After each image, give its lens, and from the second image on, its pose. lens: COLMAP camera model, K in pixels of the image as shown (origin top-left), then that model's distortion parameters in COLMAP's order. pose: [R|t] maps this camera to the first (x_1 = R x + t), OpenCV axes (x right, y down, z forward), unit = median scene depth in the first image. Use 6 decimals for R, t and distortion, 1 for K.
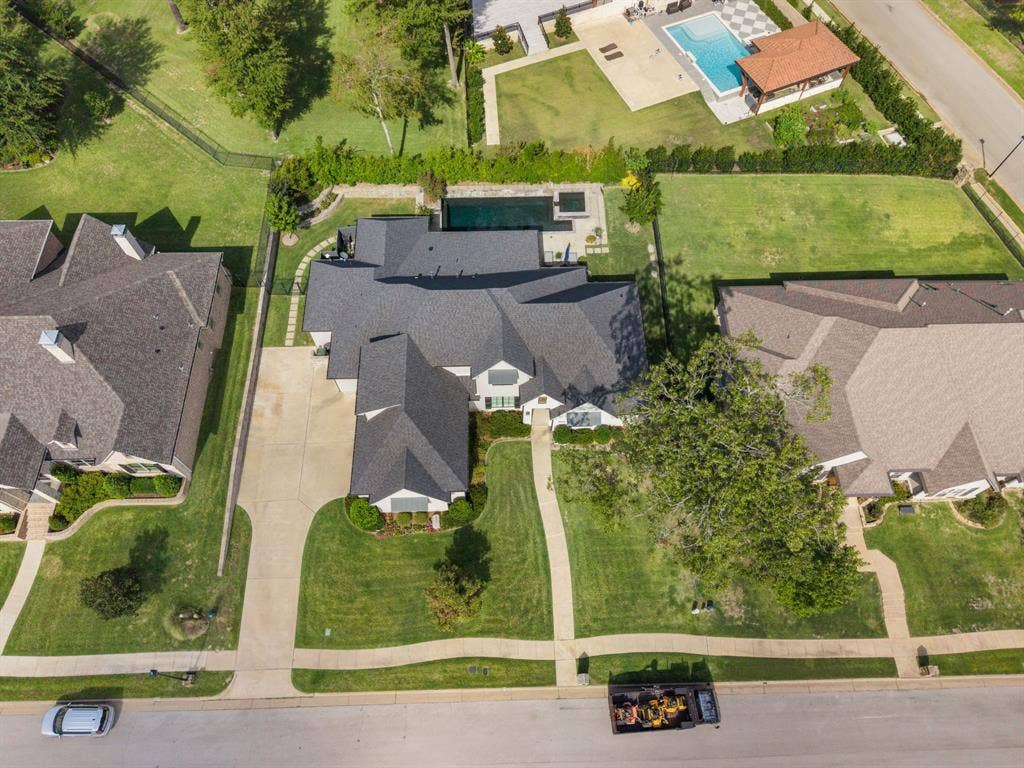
lens RADIAL K [[690.4, 0, 512.0], [0, 690.4, 384.0], [0, 0, 1]] dist [-0.004728, -0.001224]
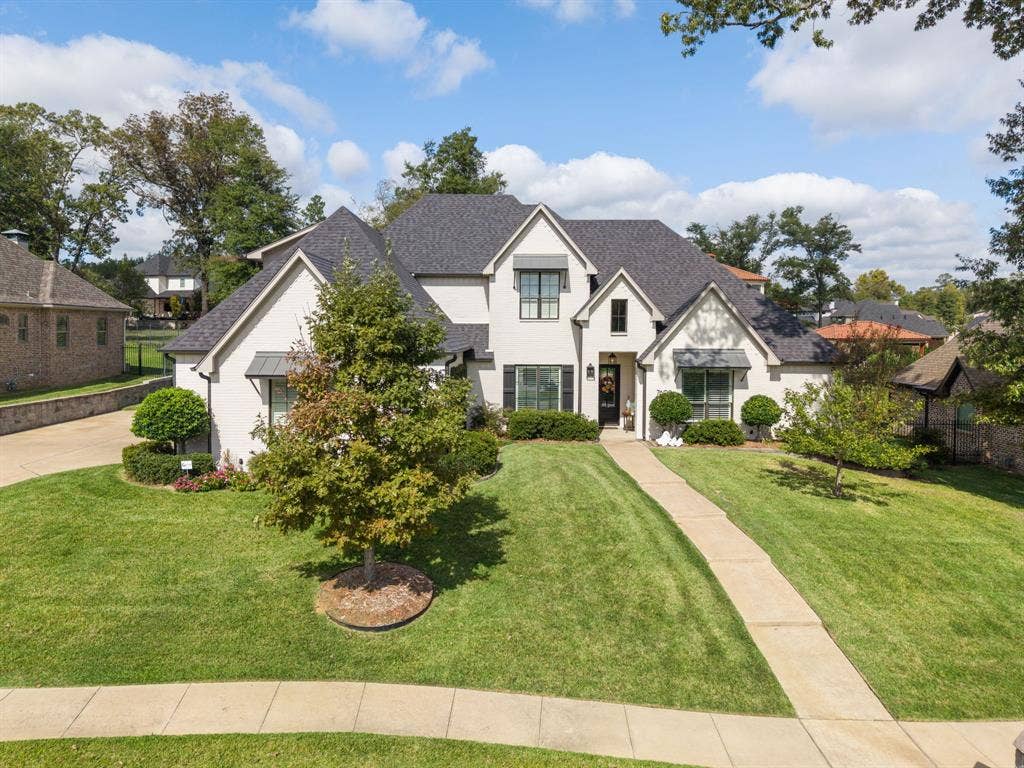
lens RADIAL K [[690.4, 0, 512.0], [0, 690.4, 384.0], [0, 0, 1]] dist [-0.004728, -0.001224]
pose [[0.999553, 0.001353, -0.029866, -0.018548], [-0.026364, 0.510964, -0.859198, 0.485455], [0.014098, 0.859601, 0.510771, 0.781740]]
